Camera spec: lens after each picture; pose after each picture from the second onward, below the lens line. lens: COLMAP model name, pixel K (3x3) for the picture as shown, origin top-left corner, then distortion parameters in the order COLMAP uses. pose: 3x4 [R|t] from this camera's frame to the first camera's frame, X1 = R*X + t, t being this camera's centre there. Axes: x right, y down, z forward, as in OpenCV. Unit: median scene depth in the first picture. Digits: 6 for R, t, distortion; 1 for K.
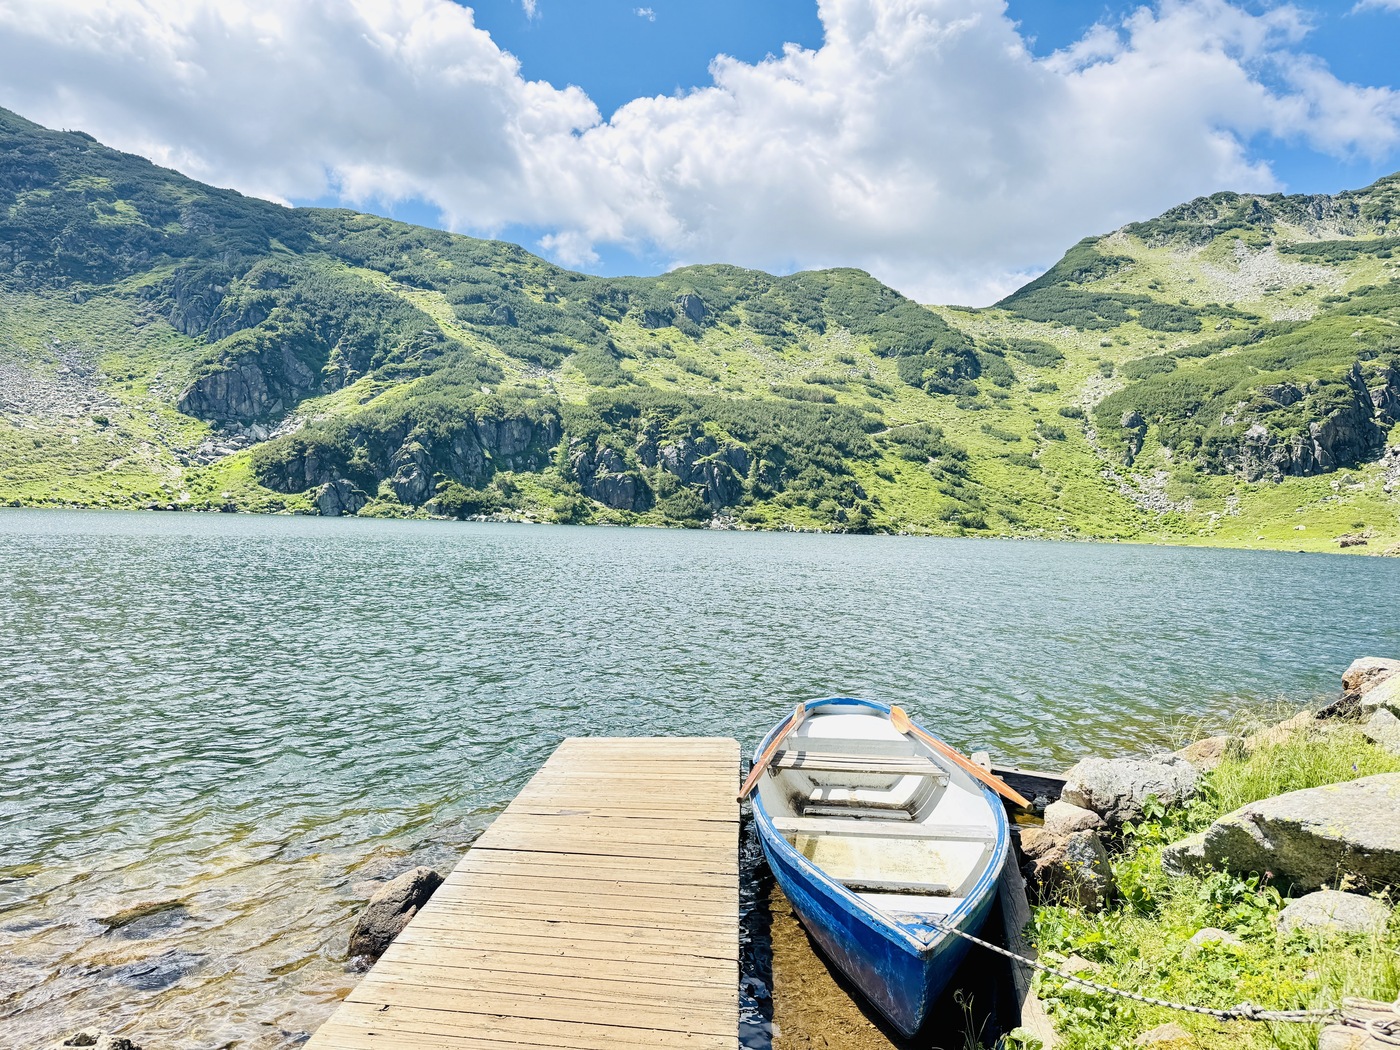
lens RADIAL K [[982.9, 0, 700.0], [0, 982.9, 525.0], [0, 0, 1]] dist [0.126389, -0.175671]
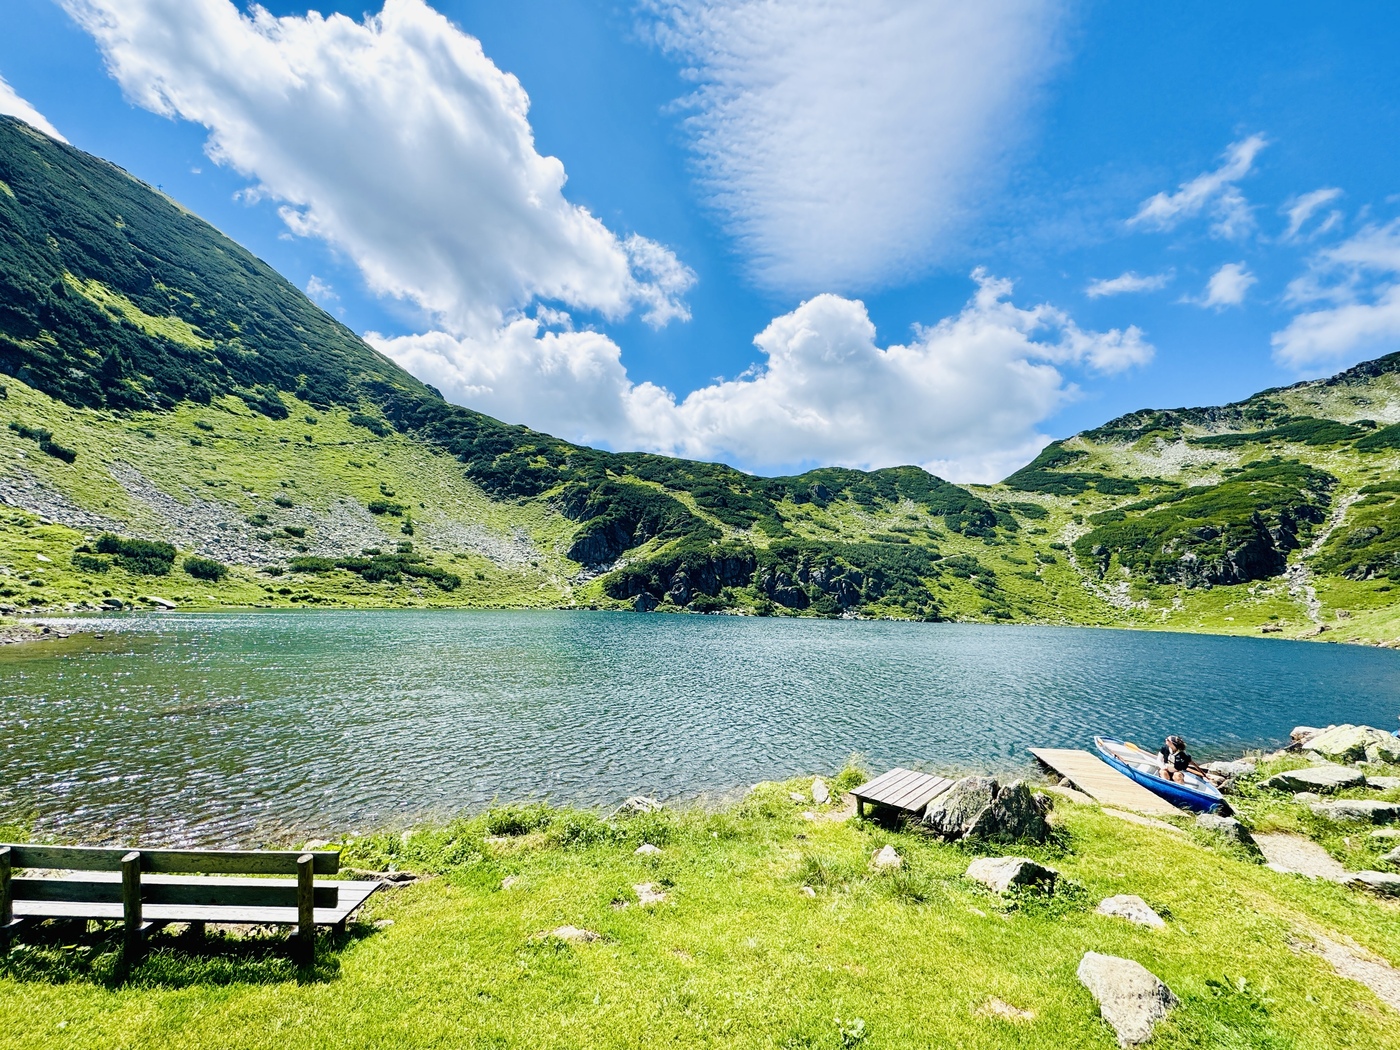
lens RADIAL K [[563.3, 0, 702.5], [0, 563.3, 528.0], [0, 0, 1]] dist [0.002135, -0.000262]
pose [[0.979518, -0.028652, -0.199308, -0.023741], [-0.001238, 0.988949, -0.148252, -0.005493], [0.201354, 0.145462, 0.968658, -0.032515]]
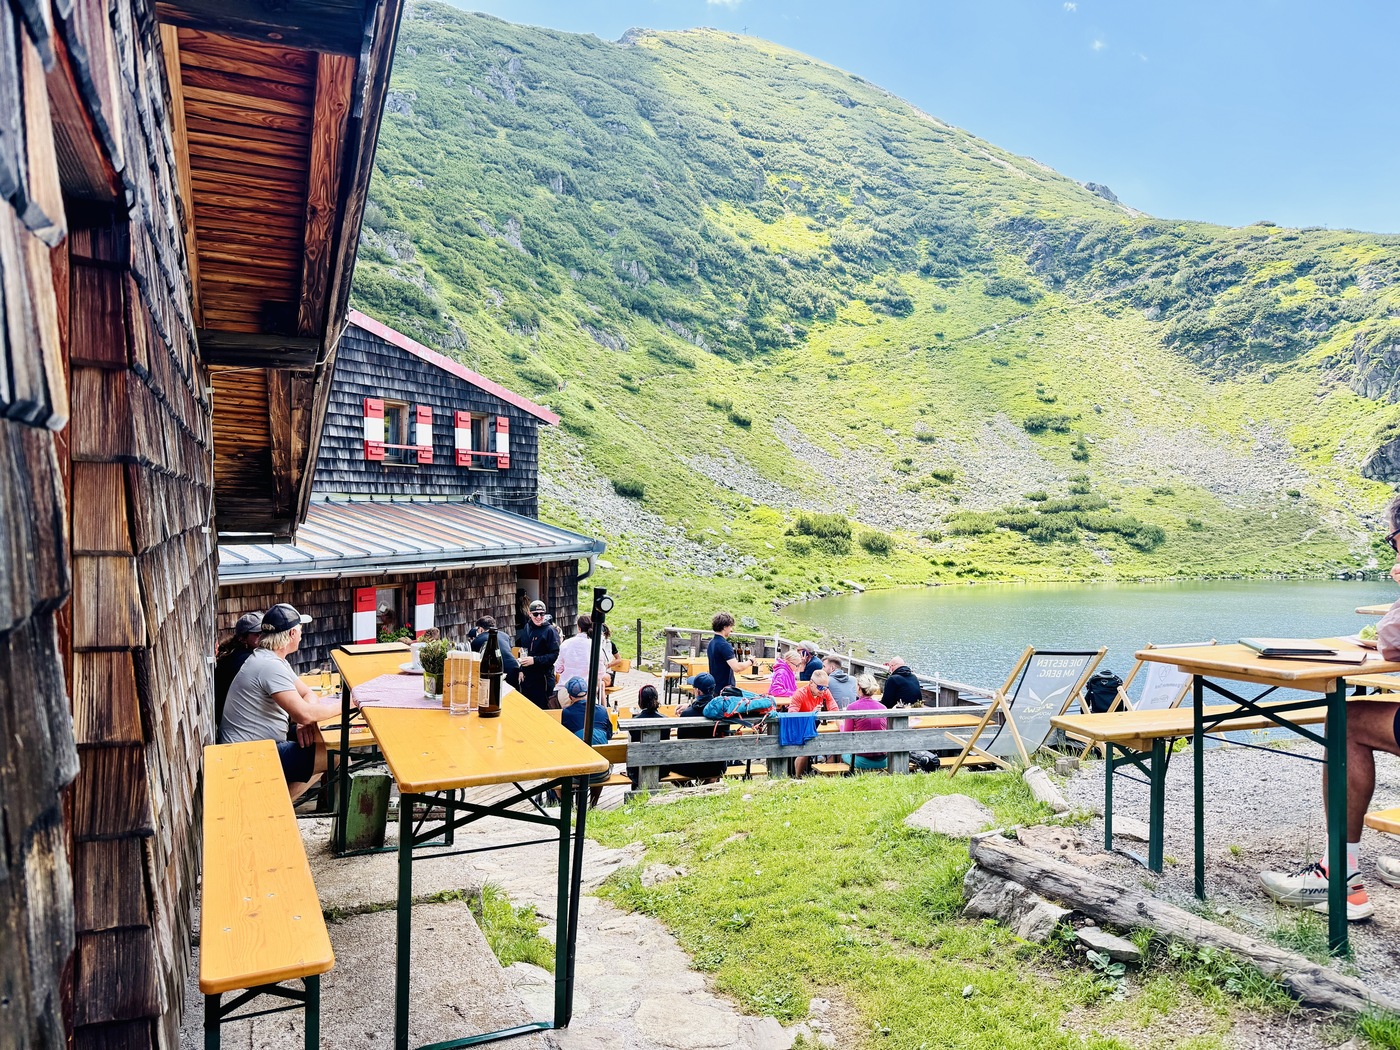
lens RADIAL K [[1004.0, 0, 696.5], [0, 1004.0, 545.4], [0, 0, 1]] dist [0.033347, -0.055352]
pose [[0.498497, -0.006772, -0.866865, 0.050570], [0.004721, 0.999976, -0.005097, -0.029400], [0.866879, -0.001552, 0.498517, -0.129152]]
